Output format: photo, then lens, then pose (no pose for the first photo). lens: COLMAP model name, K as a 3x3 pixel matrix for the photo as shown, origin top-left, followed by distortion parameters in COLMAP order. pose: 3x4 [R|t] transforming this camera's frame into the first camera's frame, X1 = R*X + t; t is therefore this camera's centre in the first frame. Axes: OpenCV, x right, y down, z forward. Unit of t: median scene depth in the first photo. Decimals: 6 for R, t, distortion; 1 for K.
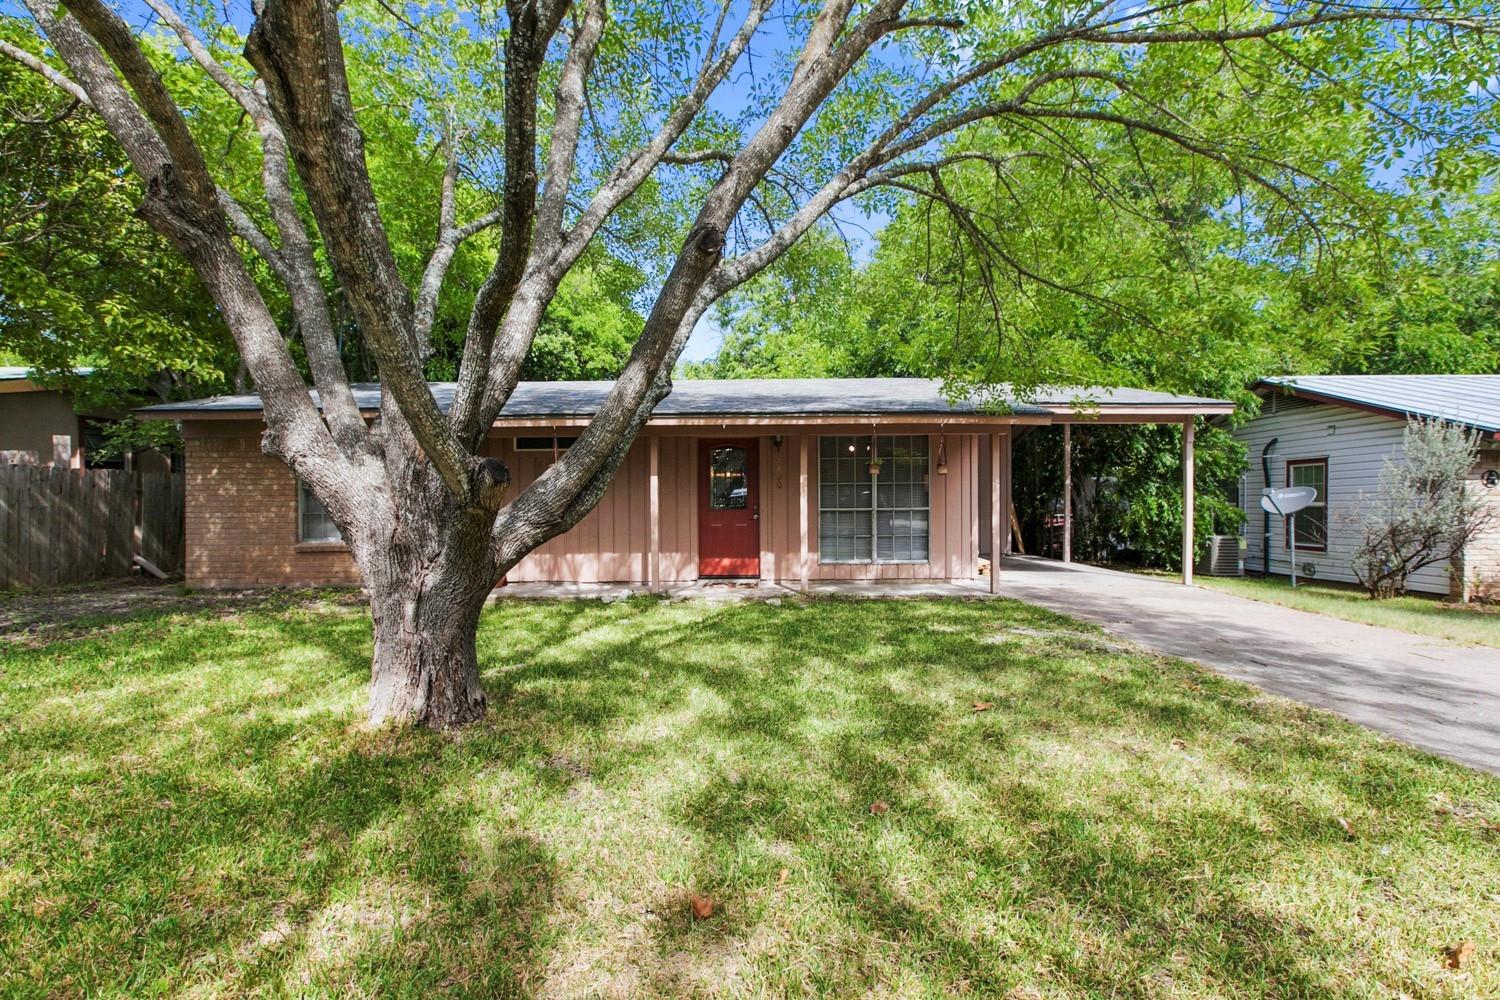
lens RADIAL K [[670.6, 0, 771.8], [0, 670.6, 497.9], [0, 0, 1]] dist [0.003707, -0.001253]
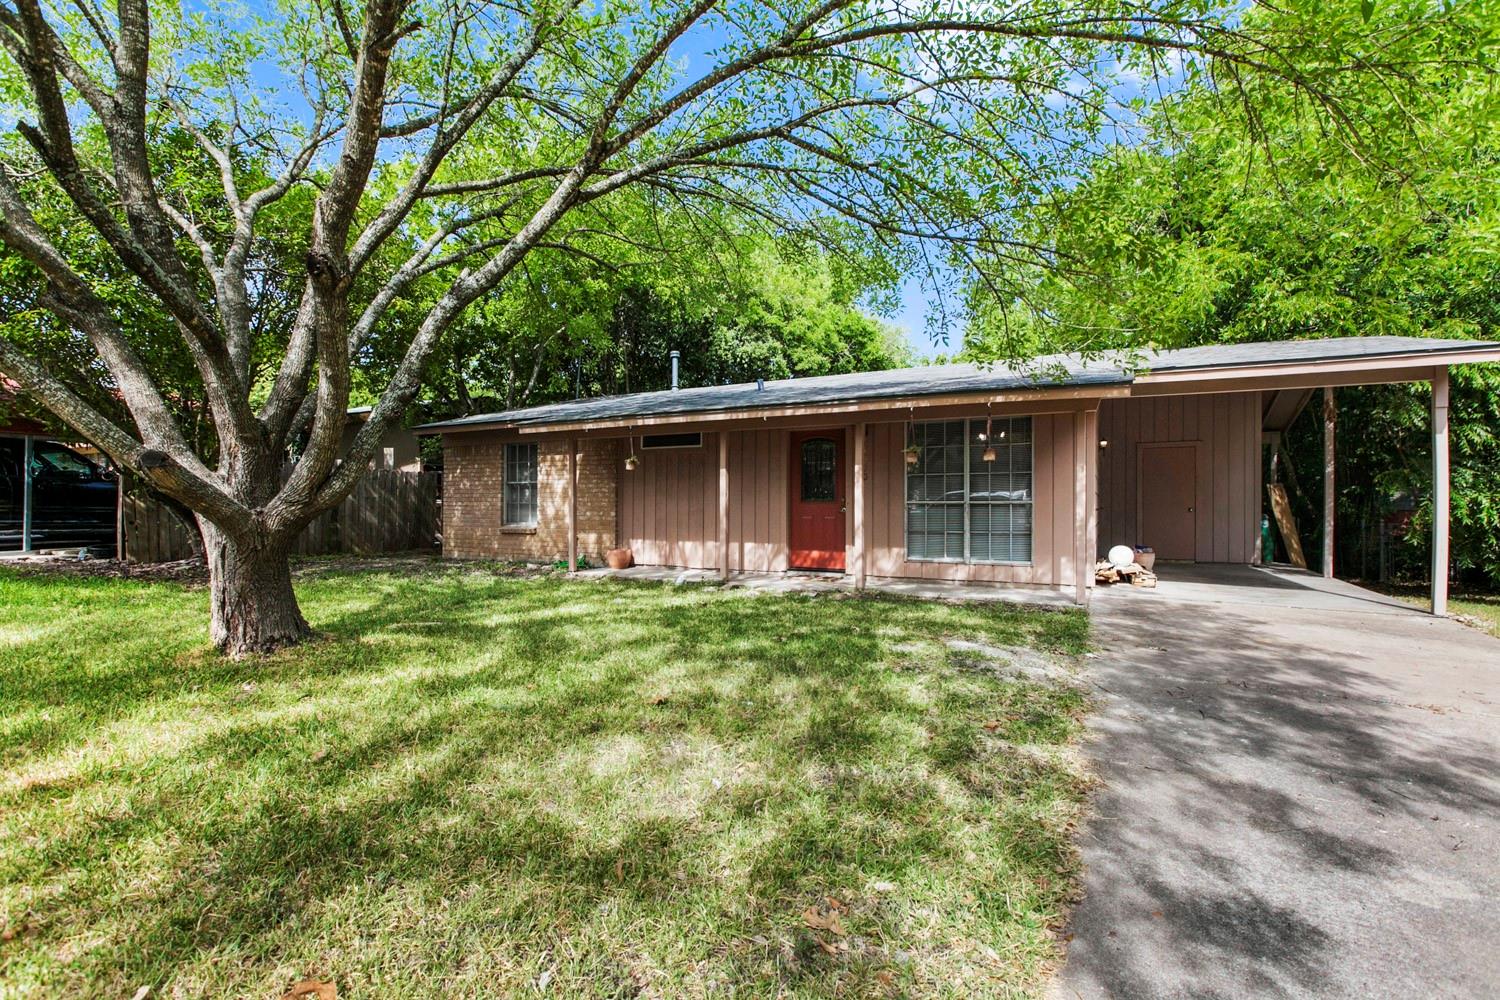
lens RADIAL K [[670.6, 0, 770.3], [0, 670.6, 486.7], [0, 0, 1]] dist [0.003707, -0.001253]
pose [[0.897334, -0.004353, -0.441331, 0.315419], [-0.001176, 0.999924, -0.012254, 0.007279], [0.441351, 0.011515, 0.897261, 0.077374]]
